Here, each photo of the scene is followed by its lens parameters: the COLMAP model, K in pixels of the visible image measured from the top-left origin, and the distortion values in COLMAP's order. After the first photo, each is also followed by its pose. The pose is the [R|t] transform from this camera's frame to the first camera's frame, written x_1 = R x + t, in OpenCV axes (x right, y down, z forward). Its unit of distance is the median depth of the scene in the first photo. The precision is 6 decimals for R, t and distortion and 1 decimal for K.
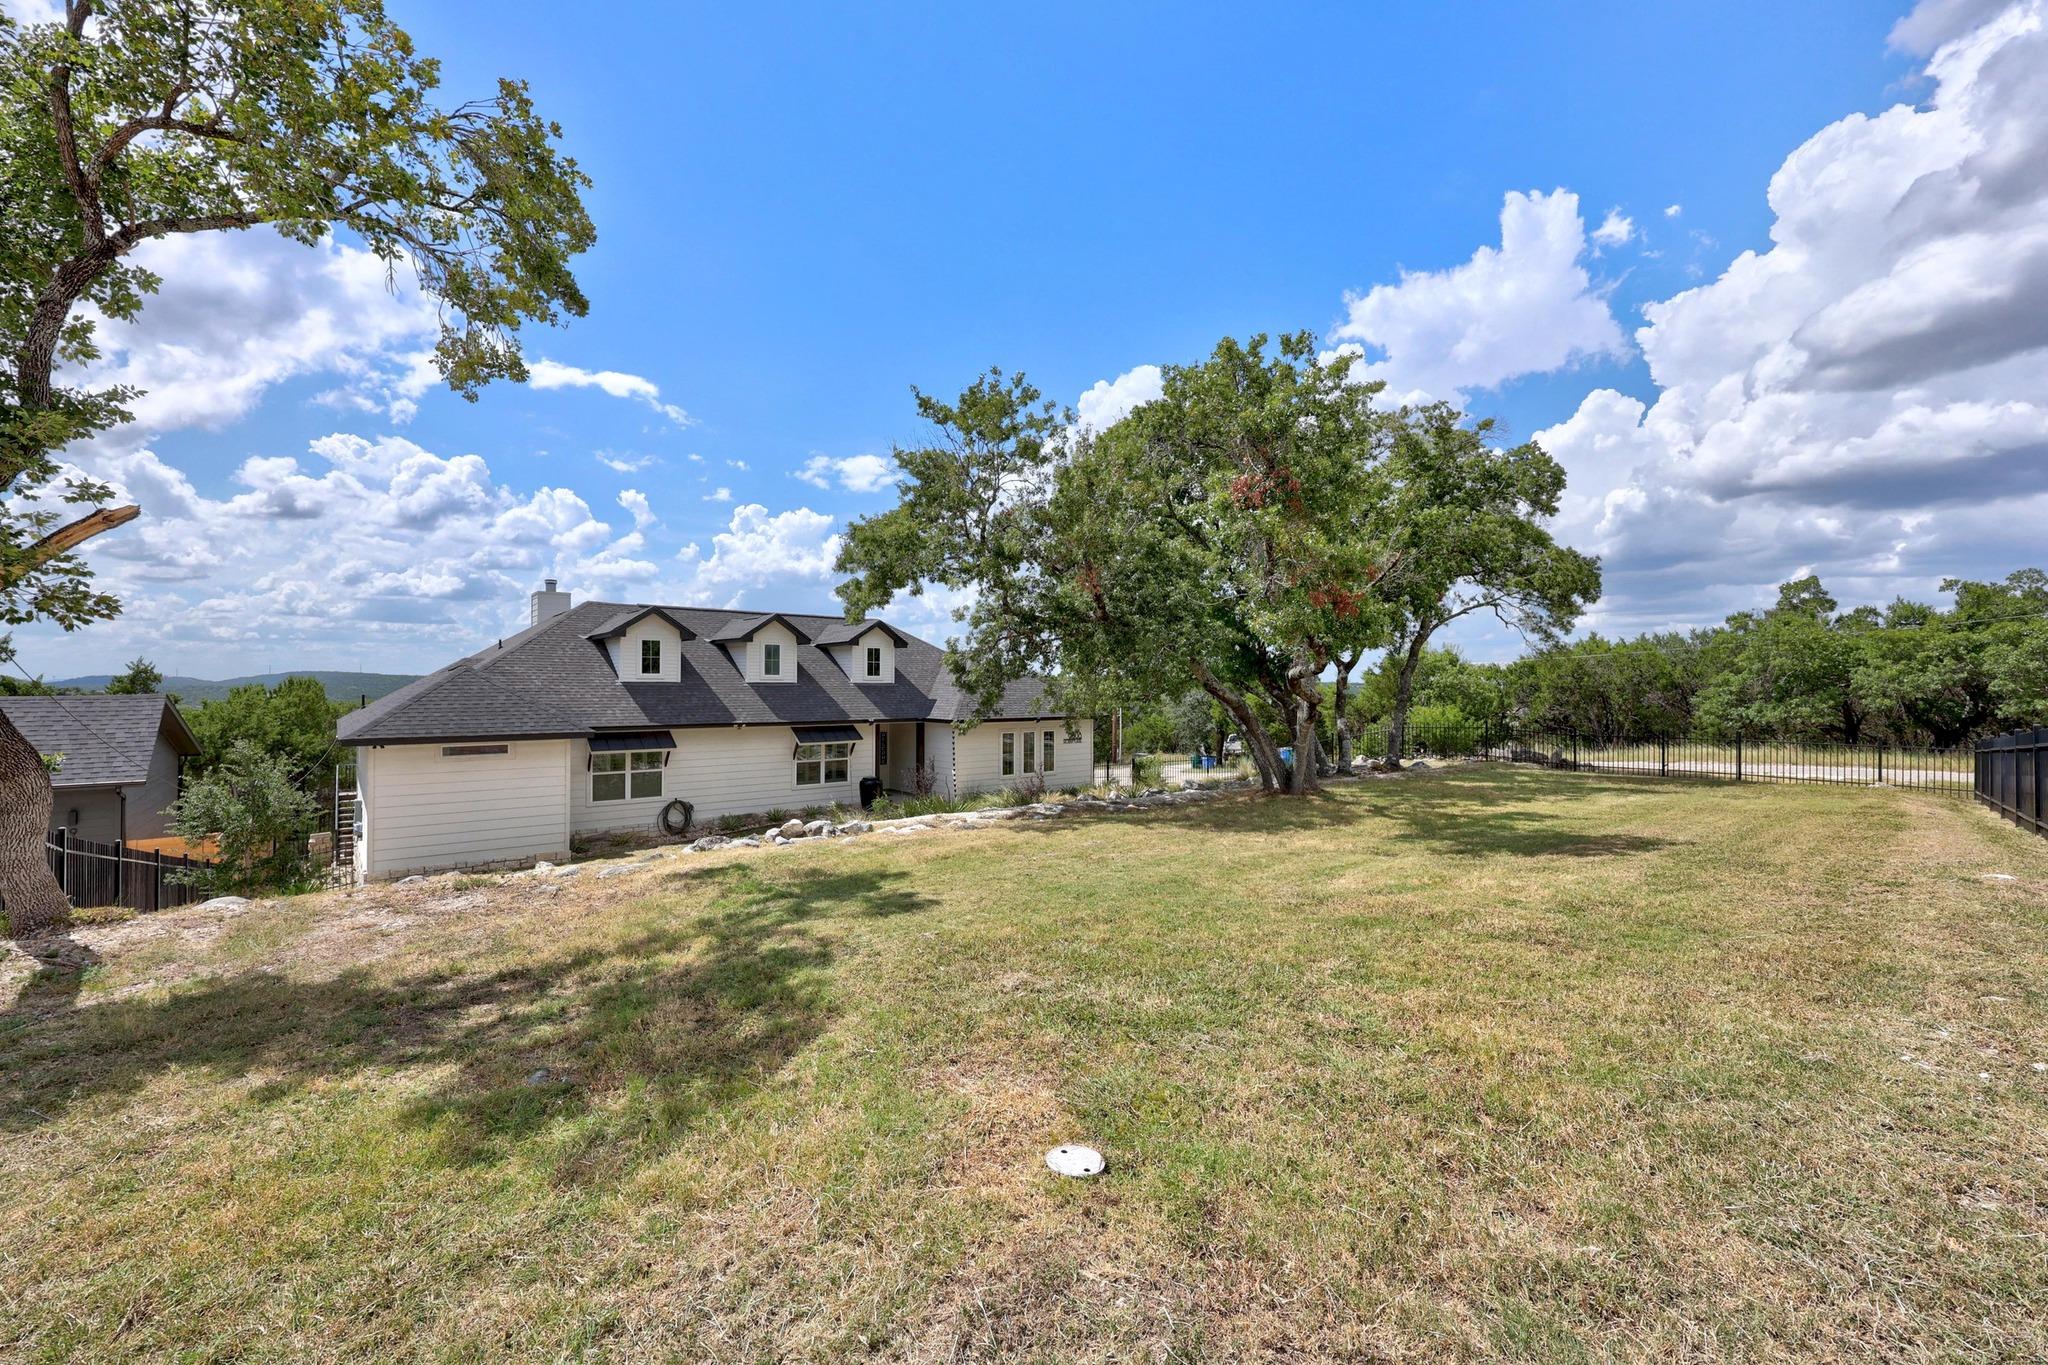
lens RADIAL K [[819.1, 0, 1024.0], [0, 819.1, 682.5], [0, 0, 1]] dist [-0.003268, -0.000152]
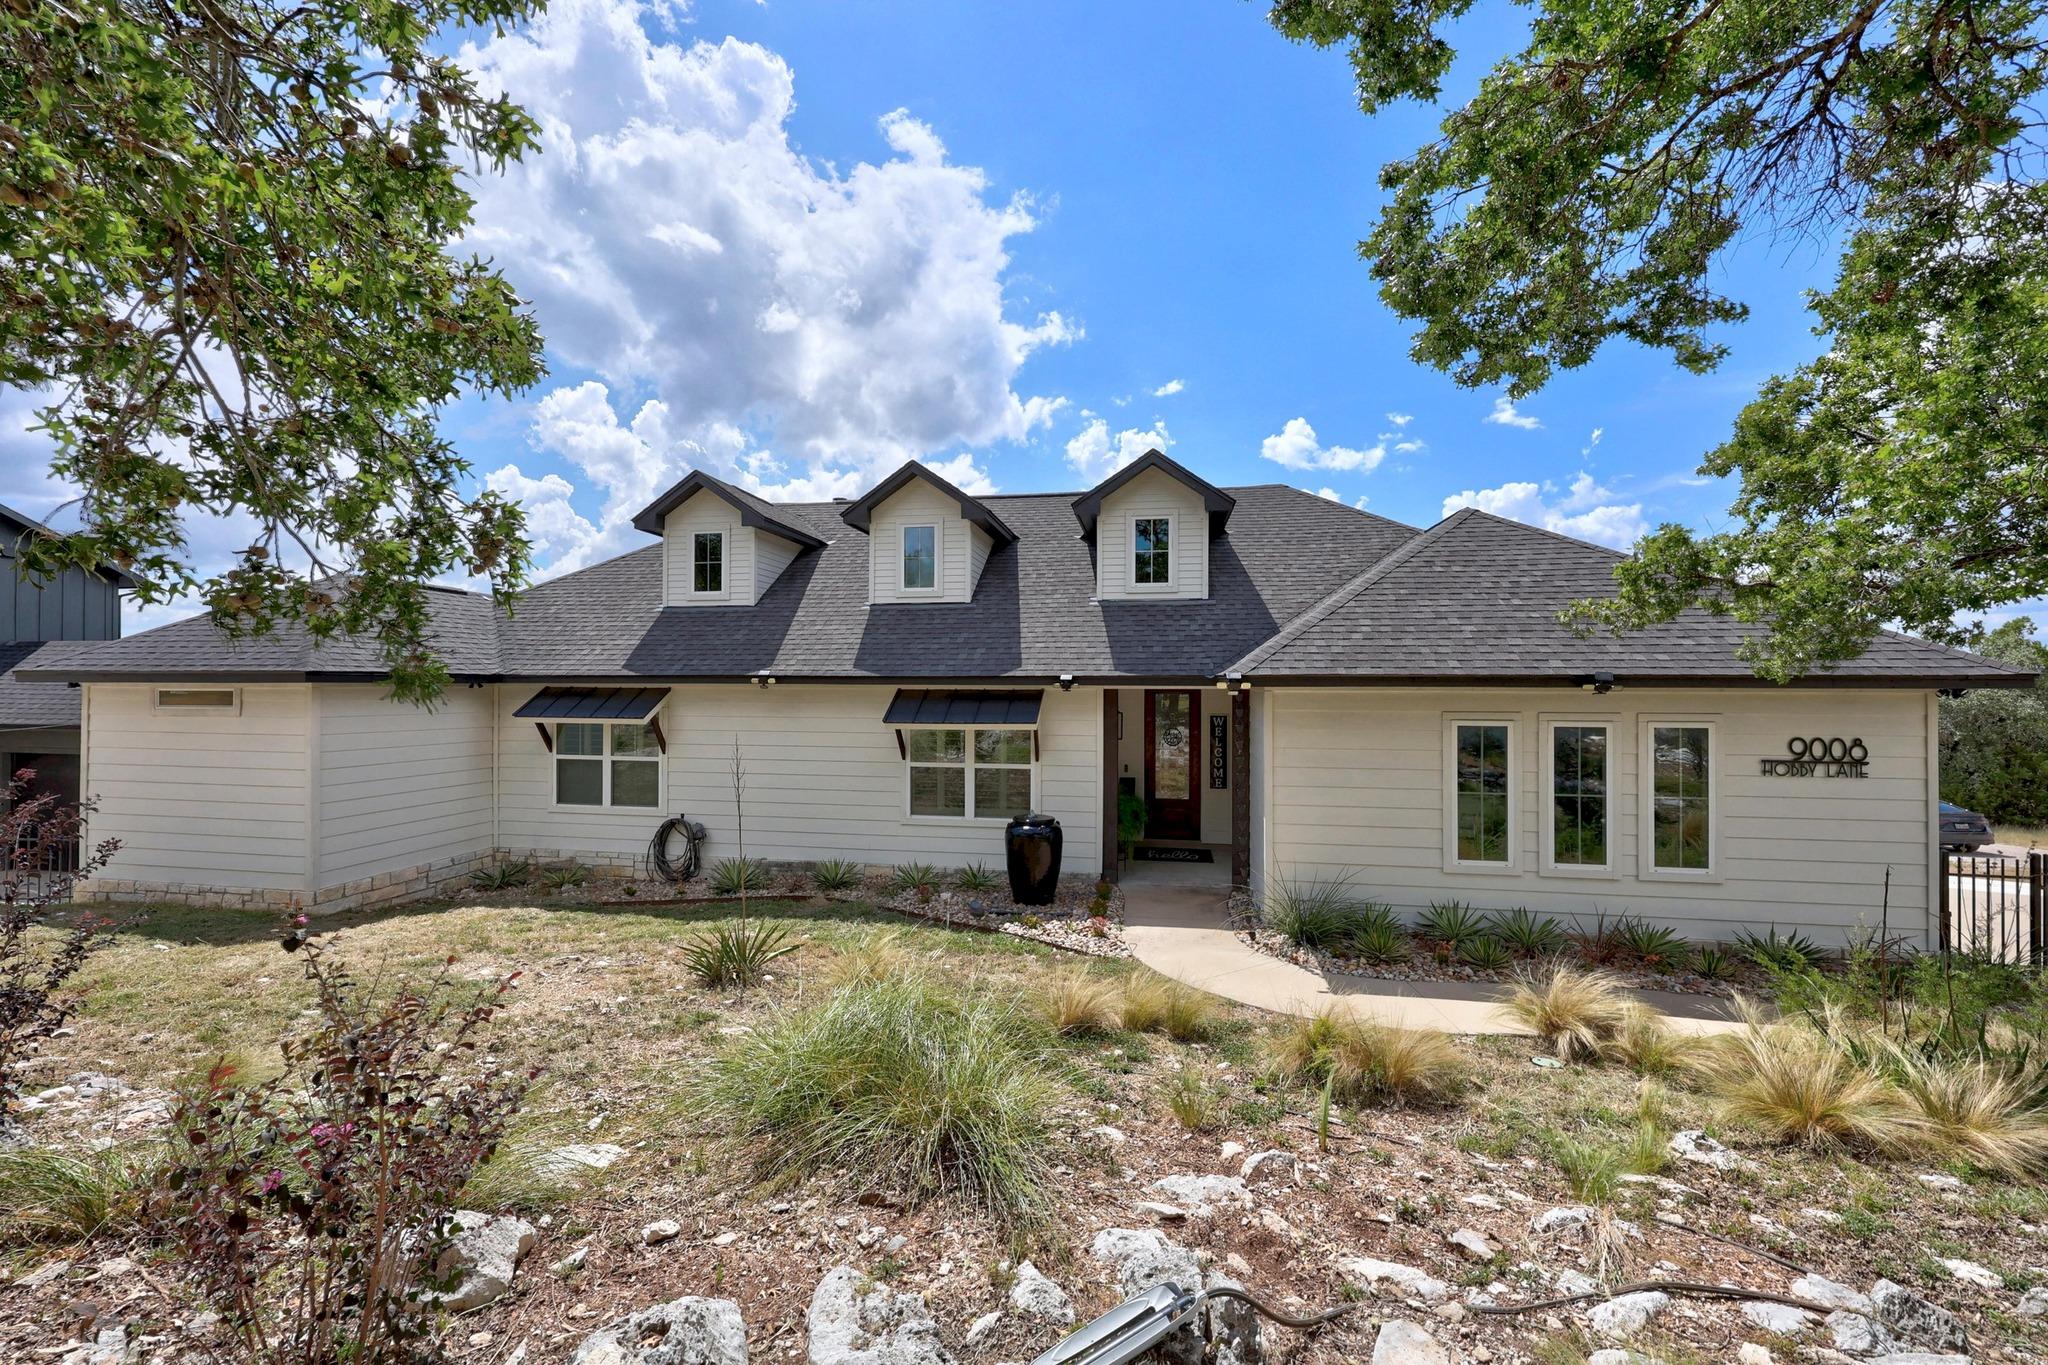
lens RADIAL K [[819.1, 0, 1024.0], [0, 819.1, 682.5], [0, 0, 1]] dist [-0.003268, -0.000152]
pose [[0.648713, -0.000523, -0.761033, 0.115892], [0.001779, 0.999998, 0.000829, 0.049026], [0.761031, -0.001892, 0.648713, 0.732917]]
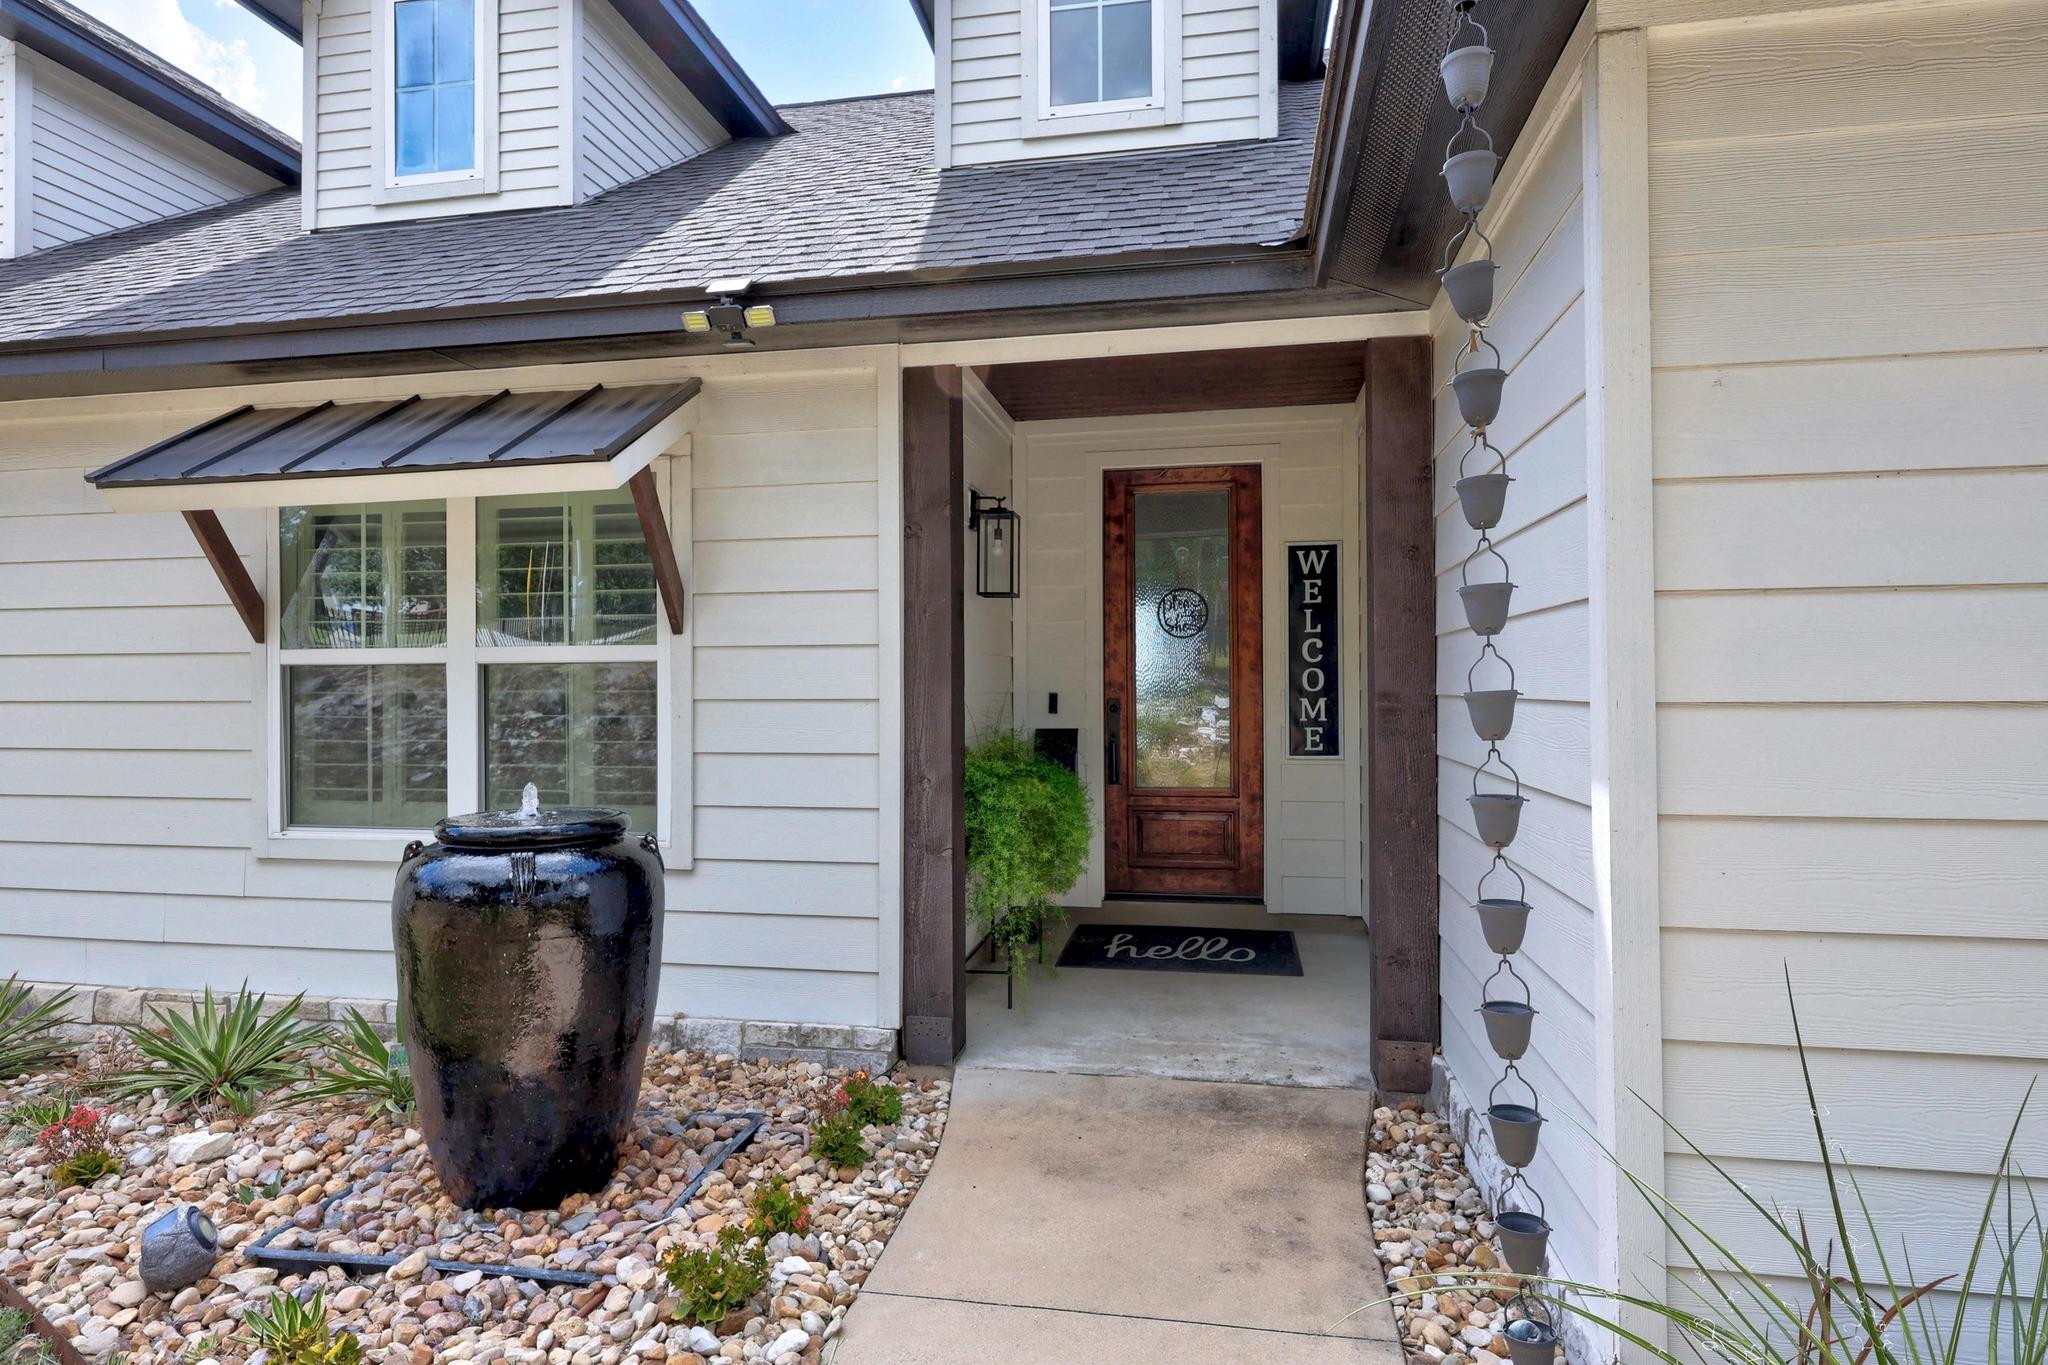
lens RADIAL K [[1101.2, 0, 1024.0], [0, 1101.2, 682.5], [0, 0, 1]] dist [-0.000067, 0.000007]
pose [[0.635904, -0.003098, -0.771762, -0.051920], [0.008498, 0.999959, 0.002988, 0.099528], [0.771721, -0.008458, 0.635905, 0.959337]]
